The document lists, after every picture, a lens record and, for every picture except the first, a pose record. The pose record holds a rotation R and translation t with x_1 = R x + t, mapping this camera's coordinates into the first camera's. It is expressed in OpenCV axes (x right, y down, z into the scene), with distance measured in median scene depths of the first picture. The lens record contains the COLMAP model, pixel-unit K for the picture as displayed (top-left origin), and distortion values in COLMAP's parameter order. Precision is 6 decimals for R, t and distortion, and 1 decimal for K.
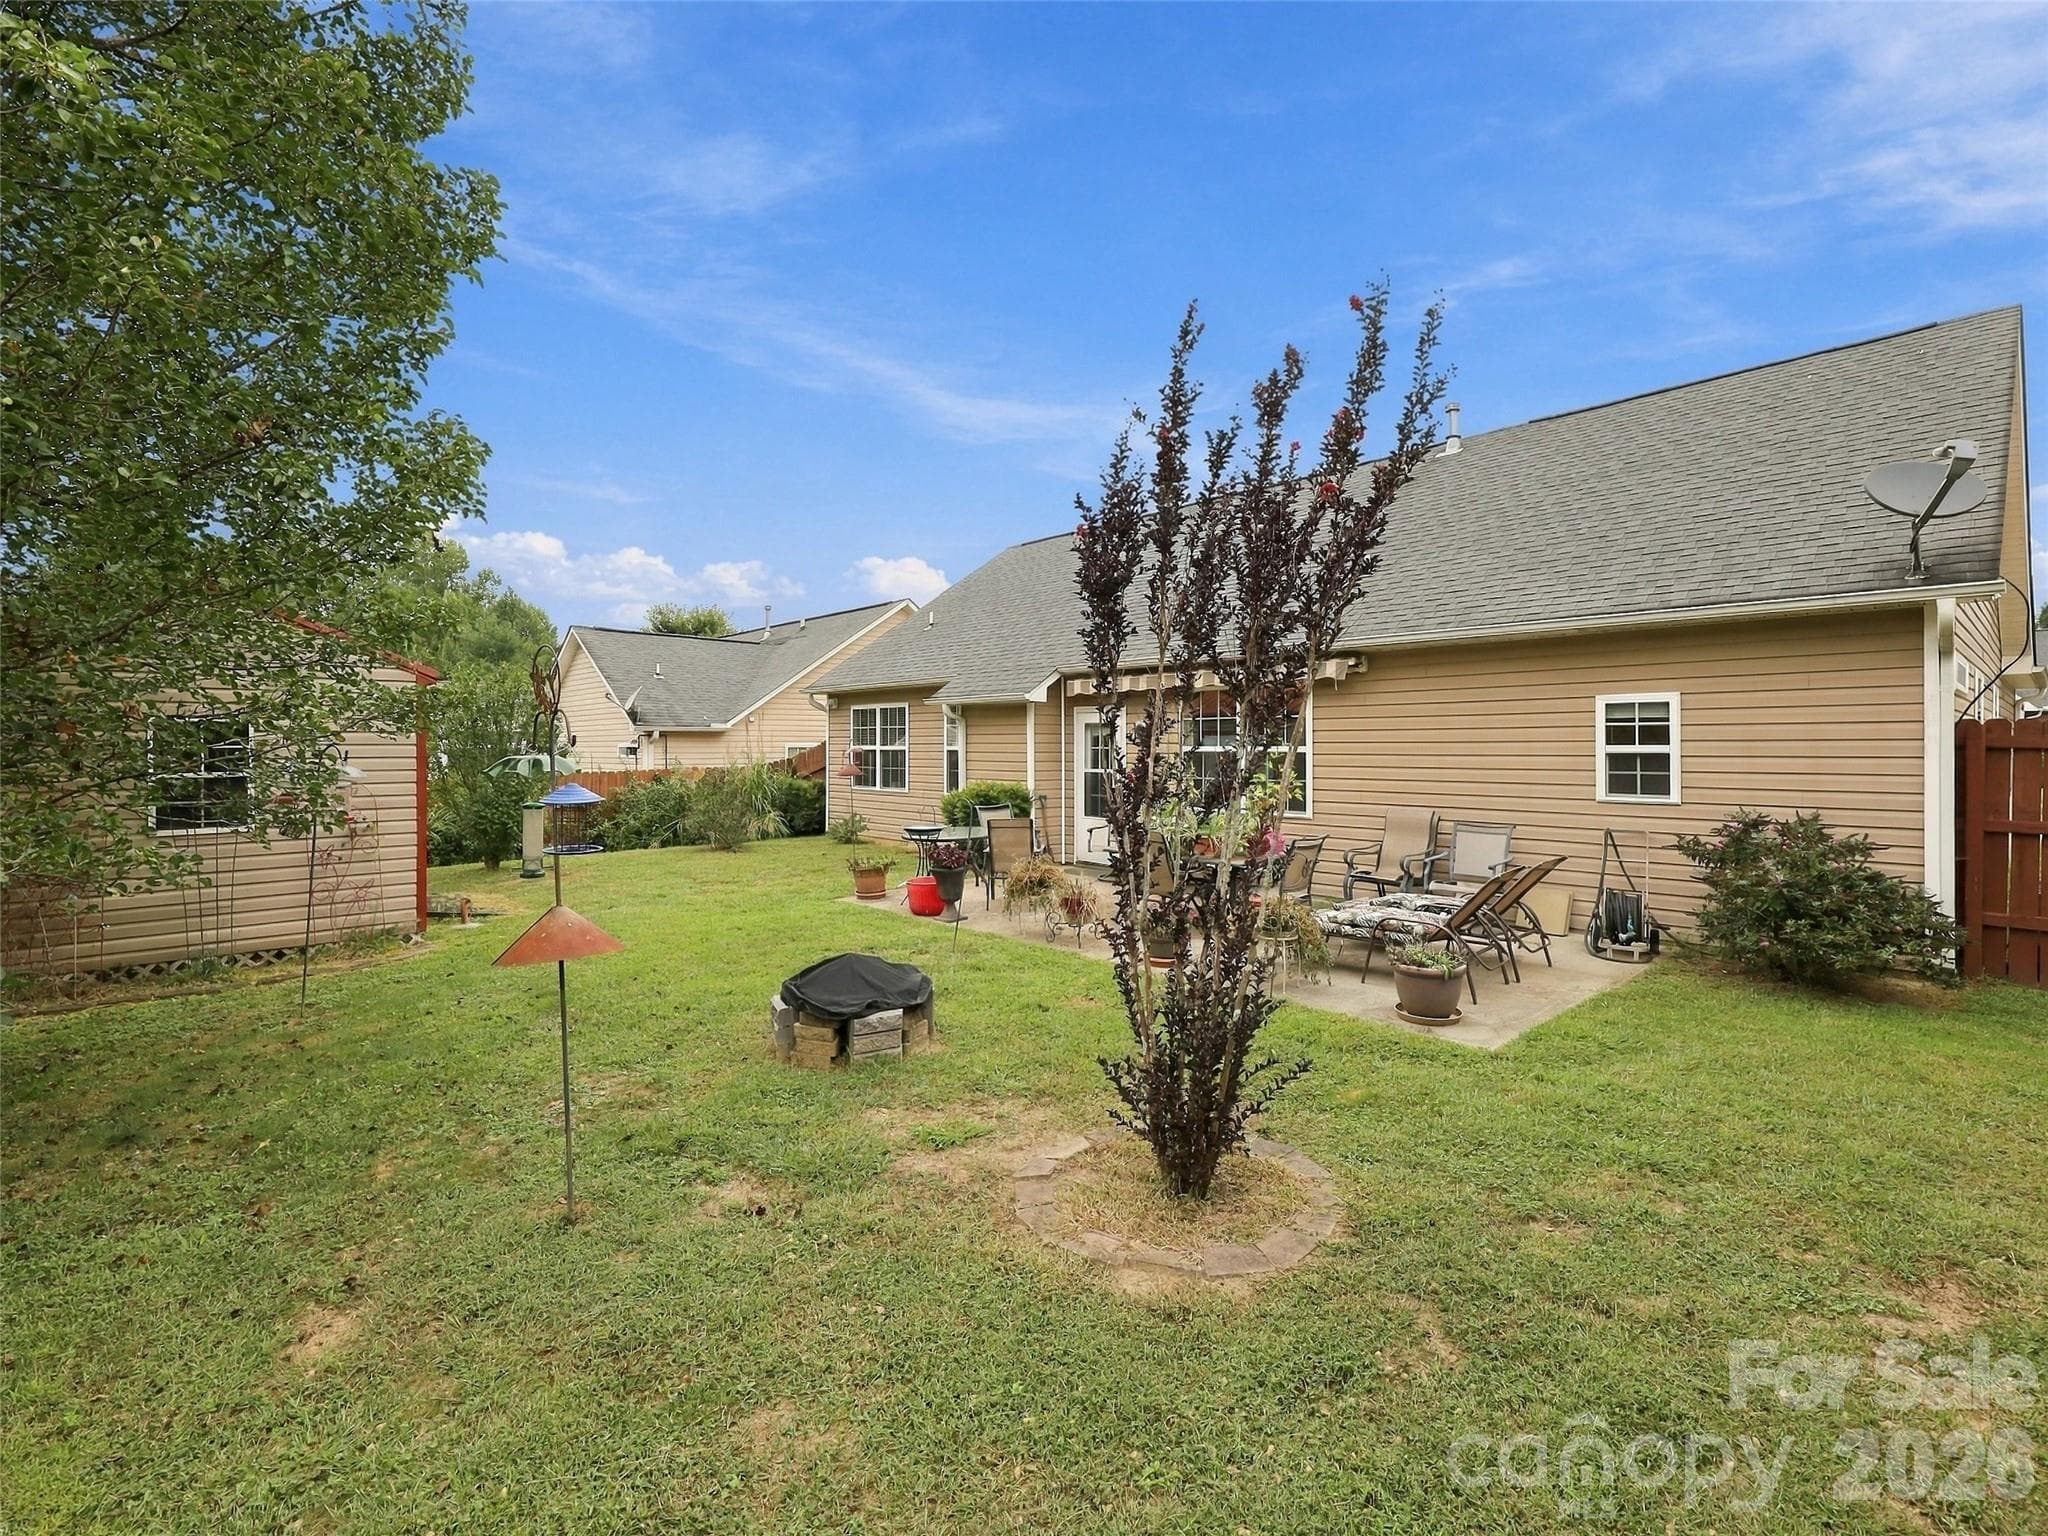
lens RADIAL K [[982.4, 0, 1017.8], [0, 982.4, 749.3], [0, 0, 1]] dist [0.028123, -0.000405]
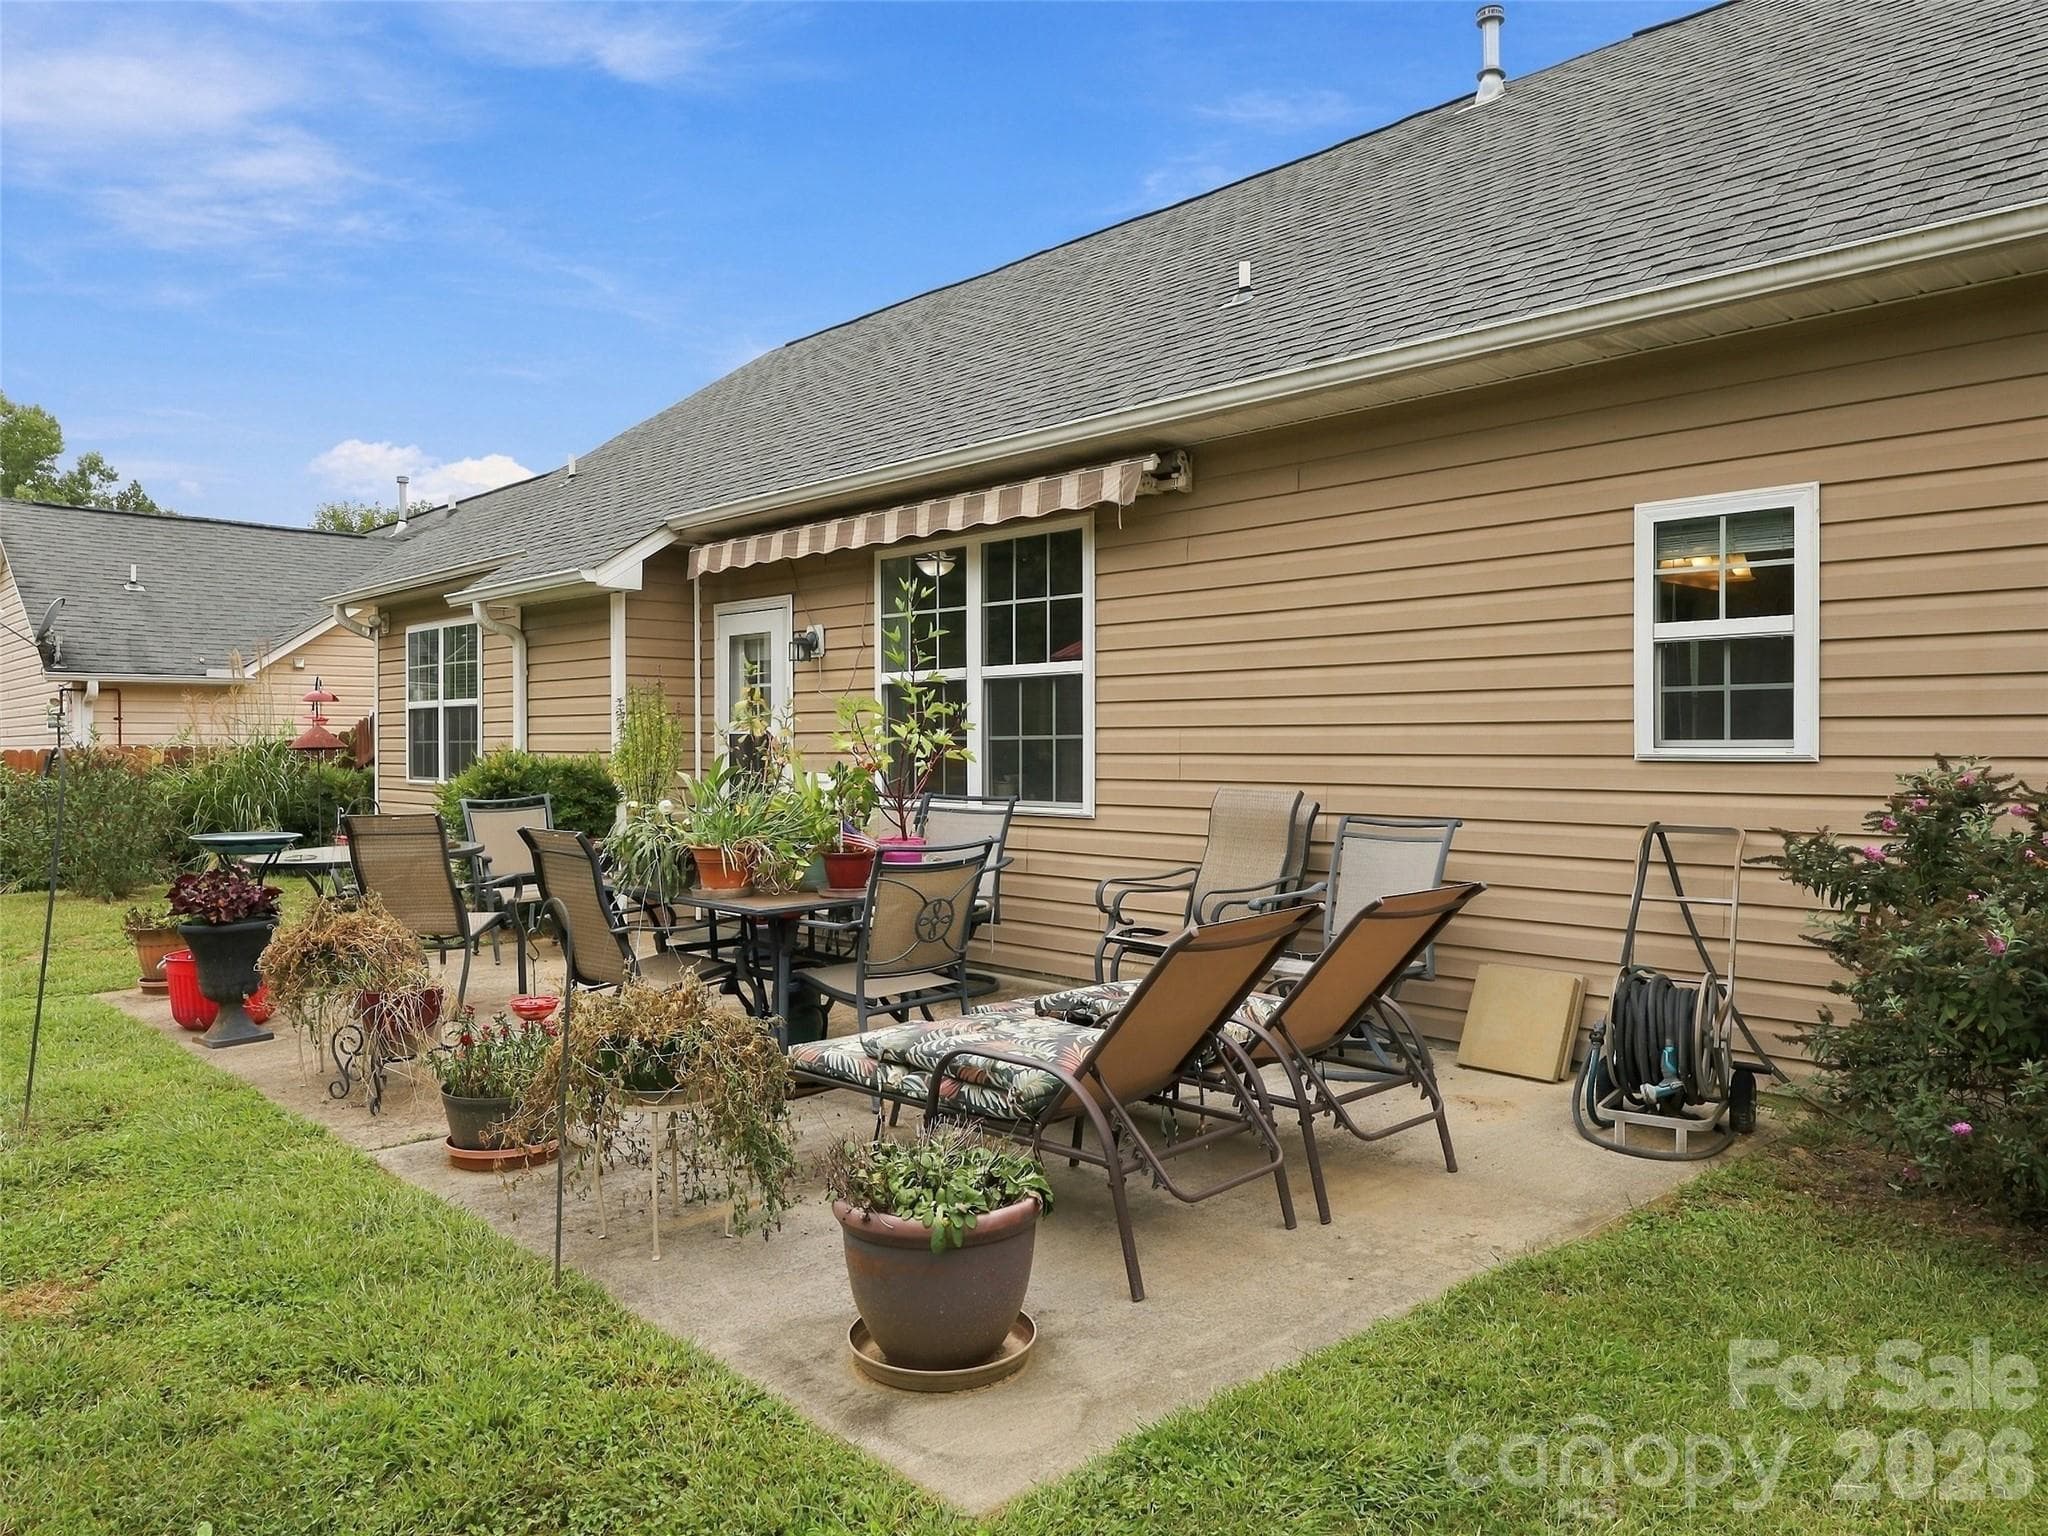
lens RADIAL K [[1514.3, 0, 1024.0], [0, 1514.3, 768.0], [0, 0, 1]] dist [0.073430, -0.063906]
pose [[0.999946, 0.001906, 0.010212, 0.322680], [-0.001984, 0.999969, 0.007585, 0.051992], [-0.010197, -0.007605, 0.999919, 0.361808]]
